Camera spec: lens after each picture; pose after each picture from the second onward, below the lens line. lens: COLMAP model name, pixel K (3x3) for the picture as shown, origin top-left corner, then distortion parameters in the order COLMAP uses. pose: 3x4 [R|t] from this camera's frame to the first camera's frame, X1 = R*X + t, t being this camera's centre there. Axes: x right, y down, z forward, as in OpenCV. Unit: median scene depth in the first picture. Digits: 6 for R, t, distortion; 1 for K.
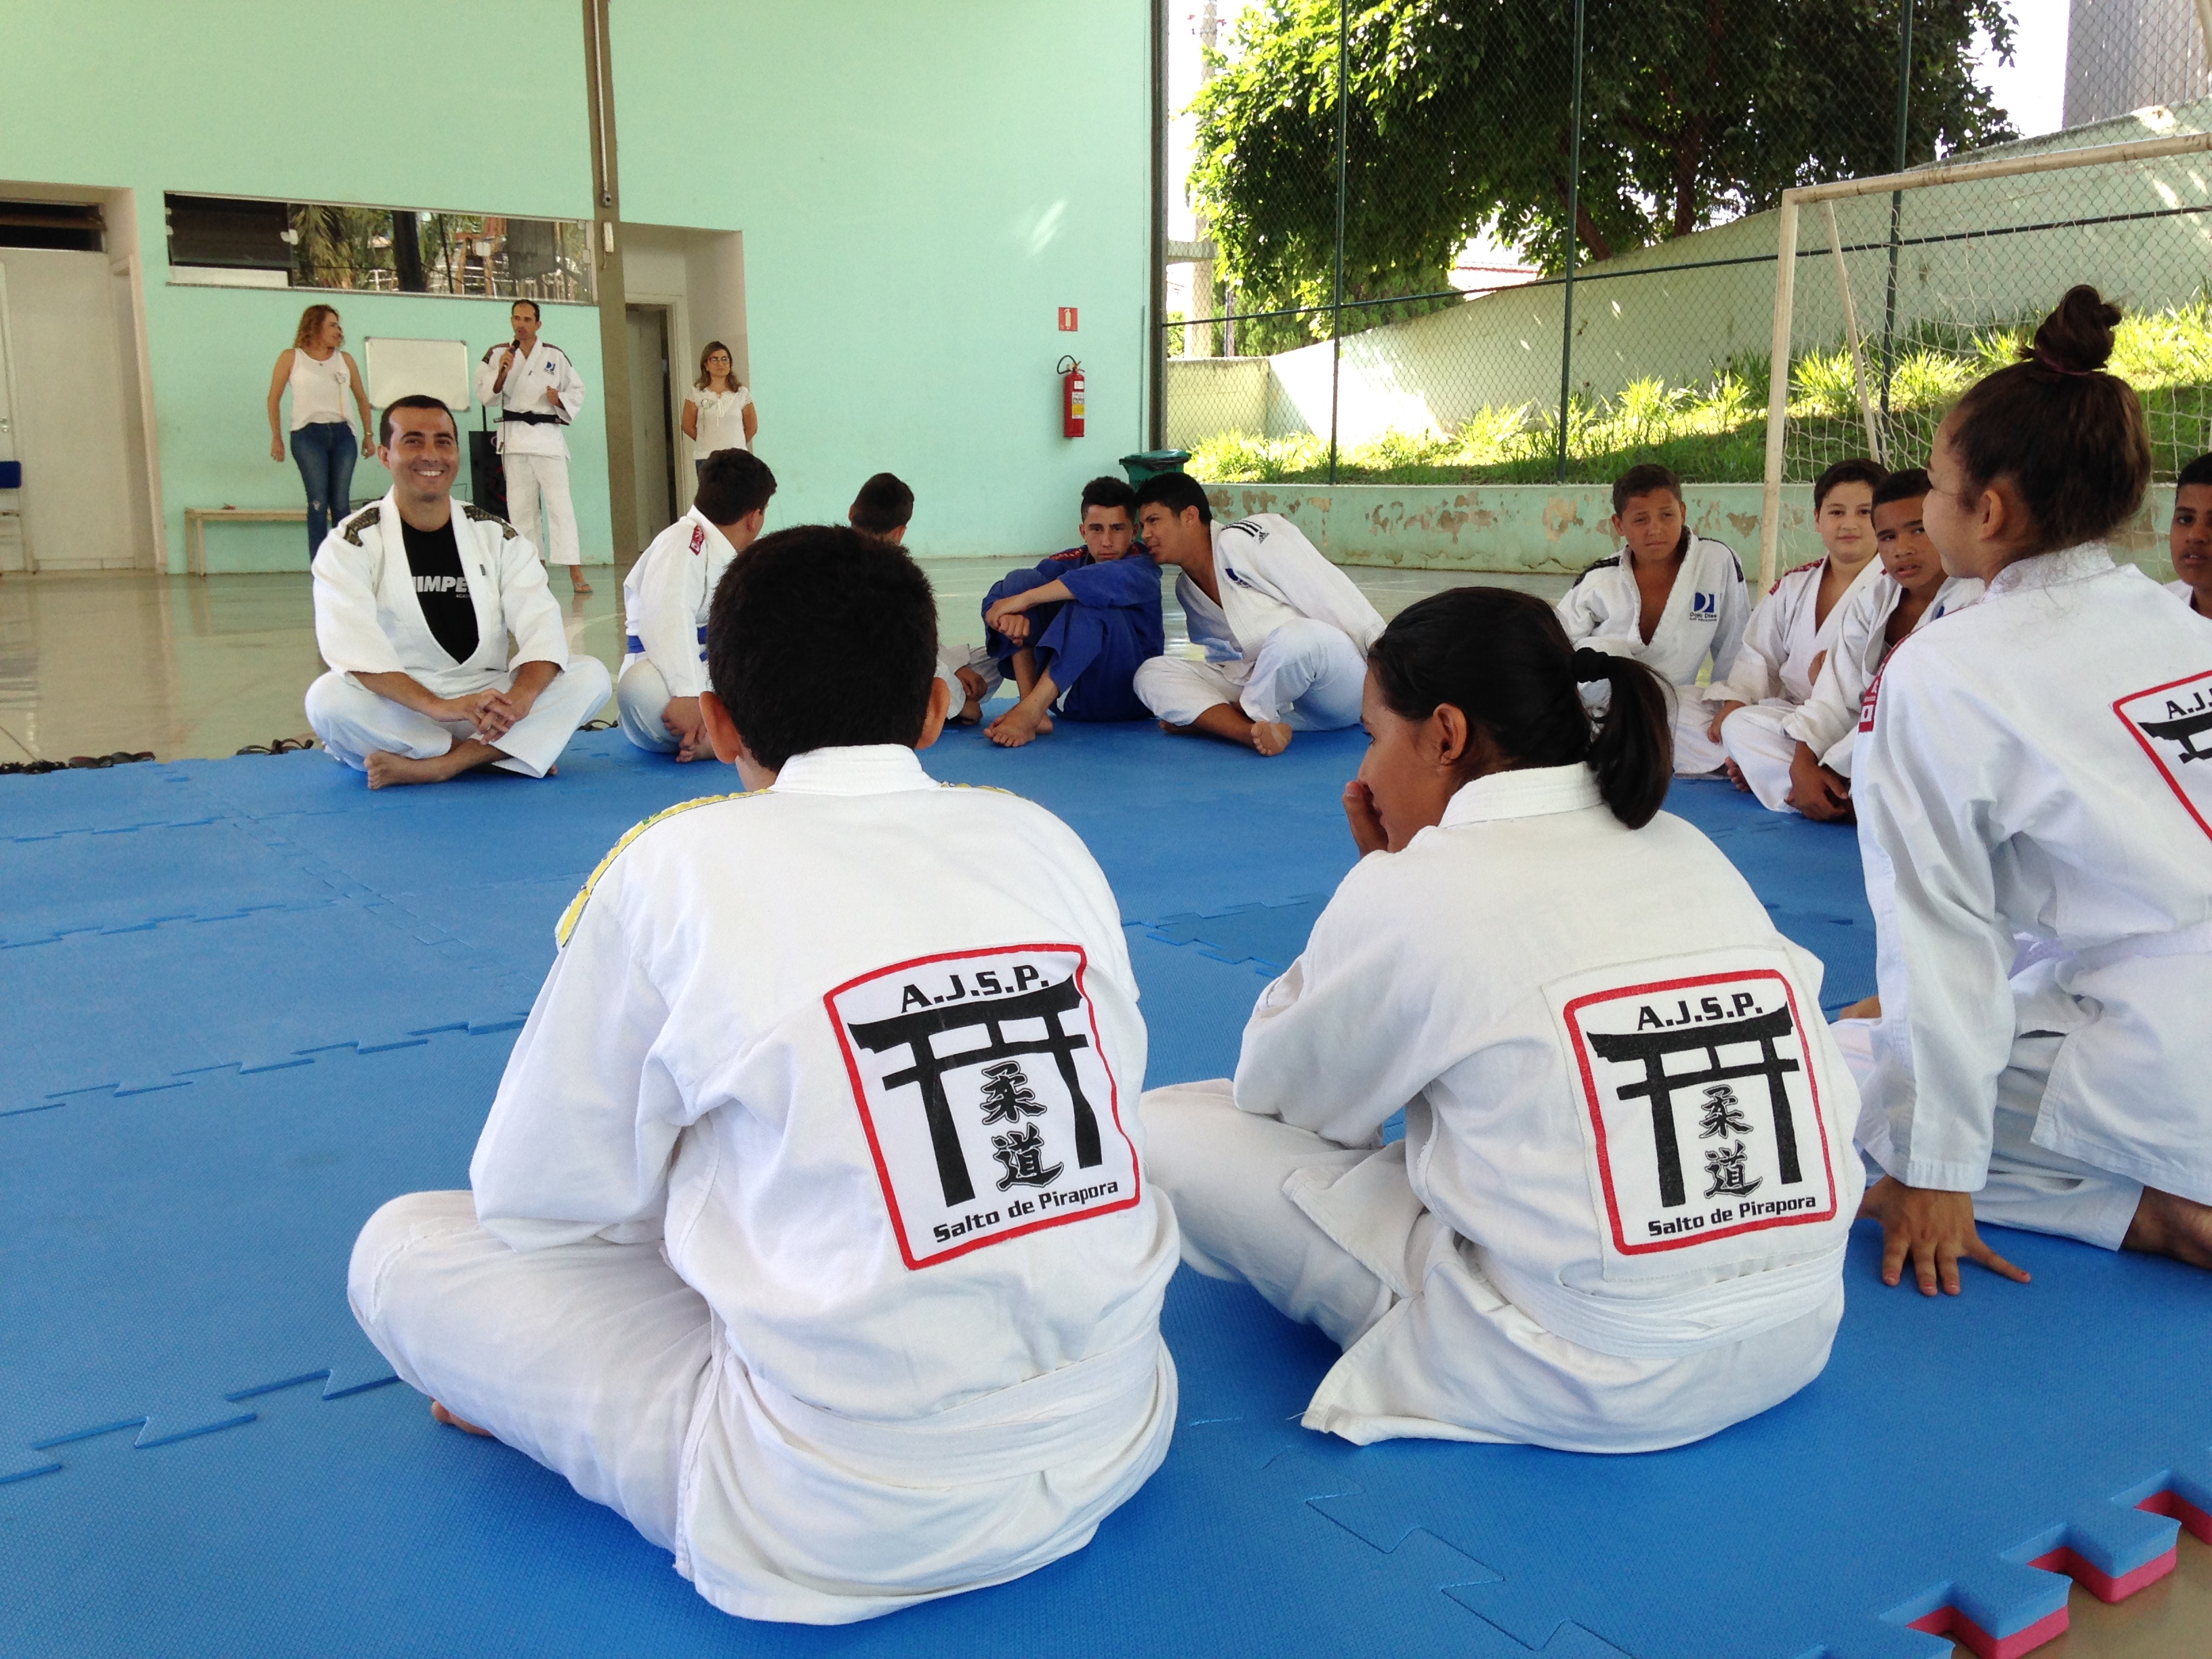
lens RADIAL K [[1907.3, 0, 1106.0], [0, 1907.3, 829.5], [0, 0, 1]] dist [0.058084, -0.154835]
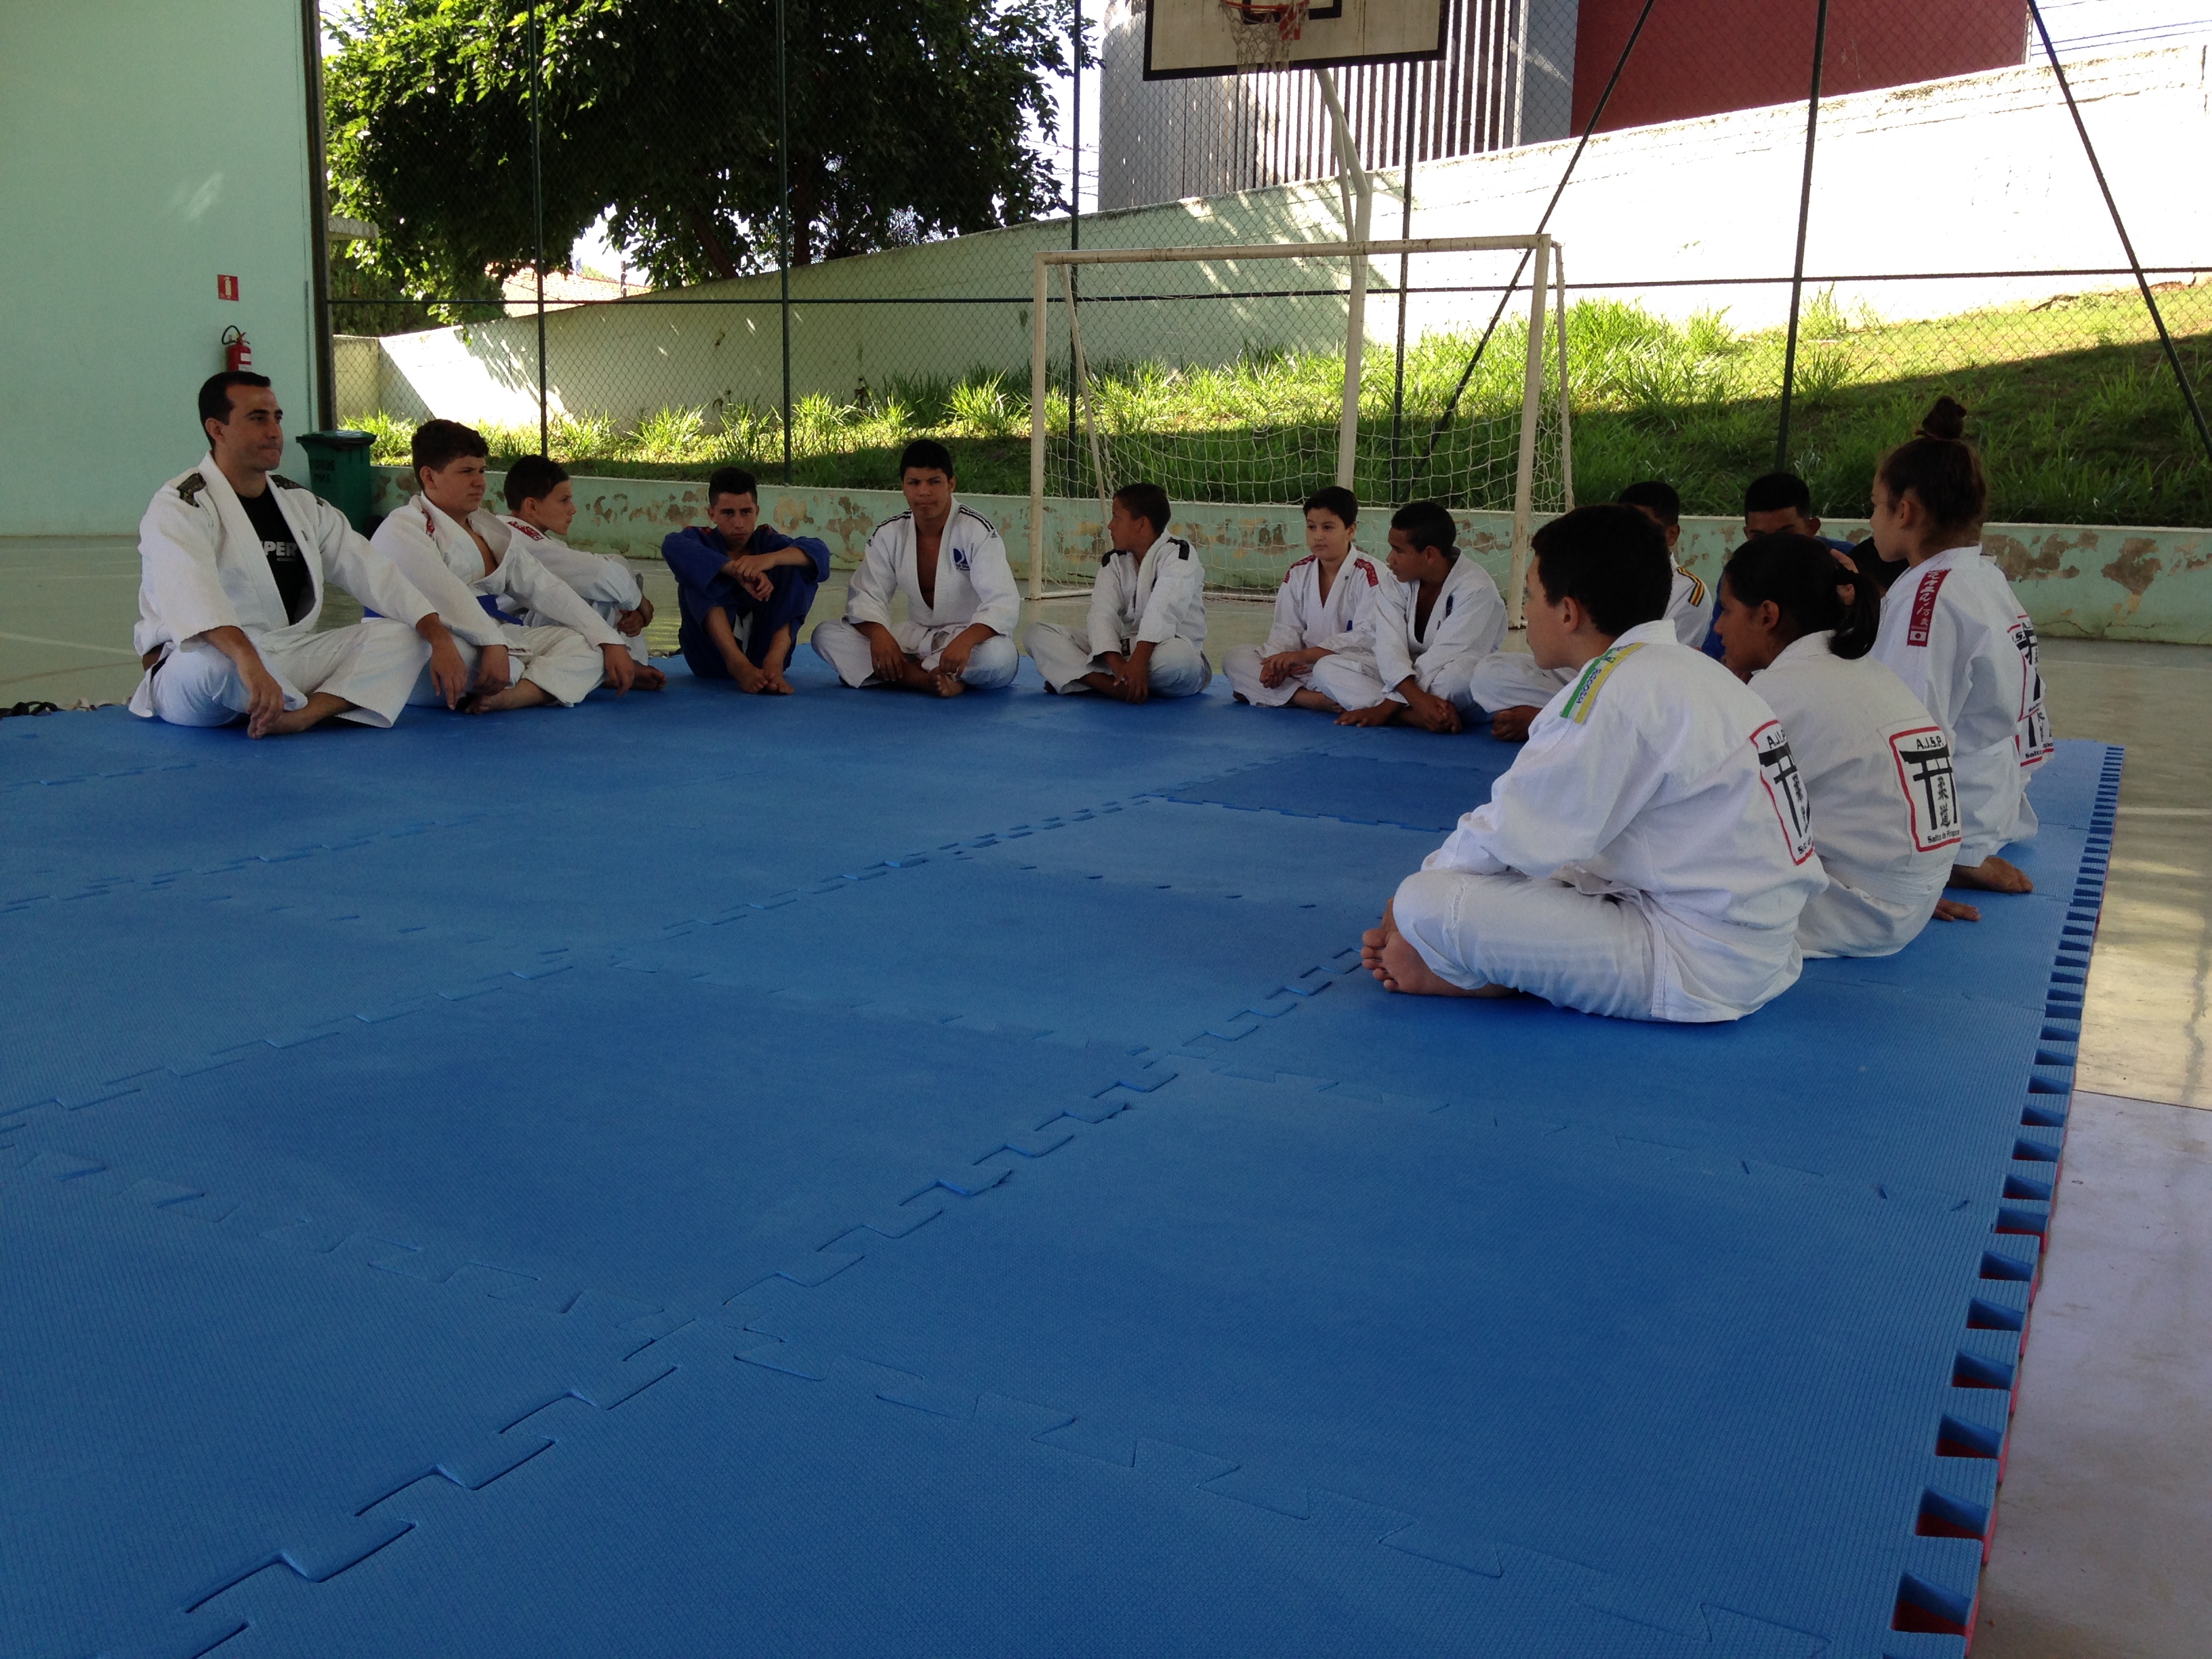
lens RADIAL K [[1907.3, 0, 1106.0], [0, 1907.3, 829.5], [0, 0, 1]] dist [0.058084, -0.154835]
pose [[0.862623, -0.047287, 0.503633, -0.130678], [0.046773, 0.998812, 0.013667, 0.009235], [-0.503681, 0.011767, 0.863810, -0.036390]]
